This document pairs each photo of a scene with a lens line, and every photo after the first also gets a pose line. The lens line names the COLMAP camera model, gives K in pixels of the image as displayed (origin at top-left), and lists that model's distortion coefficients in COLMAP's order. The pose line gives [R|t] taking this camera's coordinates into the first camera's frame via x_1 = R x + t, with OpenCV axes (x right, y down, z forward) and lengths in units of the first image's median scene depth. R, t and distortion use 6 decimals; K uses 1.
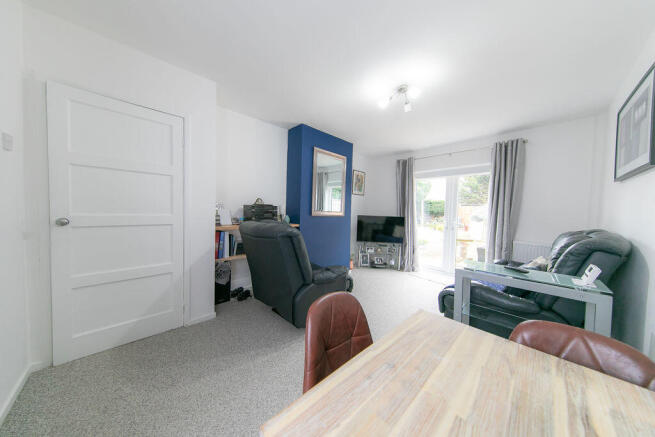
lens RADIAL K [[217.0, 0, 320.0], [0, 217.0, 218.5], [0, 0, 1]] dist [0.007155, -0.000109]
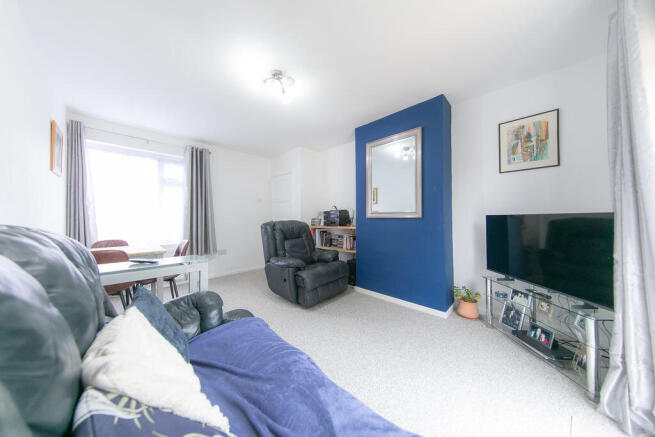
lens RADIAL K [[217.0, 0, 320.0], [0, 217.0, 218.5], [0, 0, 1]] dist [0.007155, -0.000109]
pose [[-0.008132, -0.040271, -0.999156, 0.832343], [-0.019921, 0.998997, -0.040102, 0.023432], [0.999768, 0.019578, -0.008926, 0.770461]]
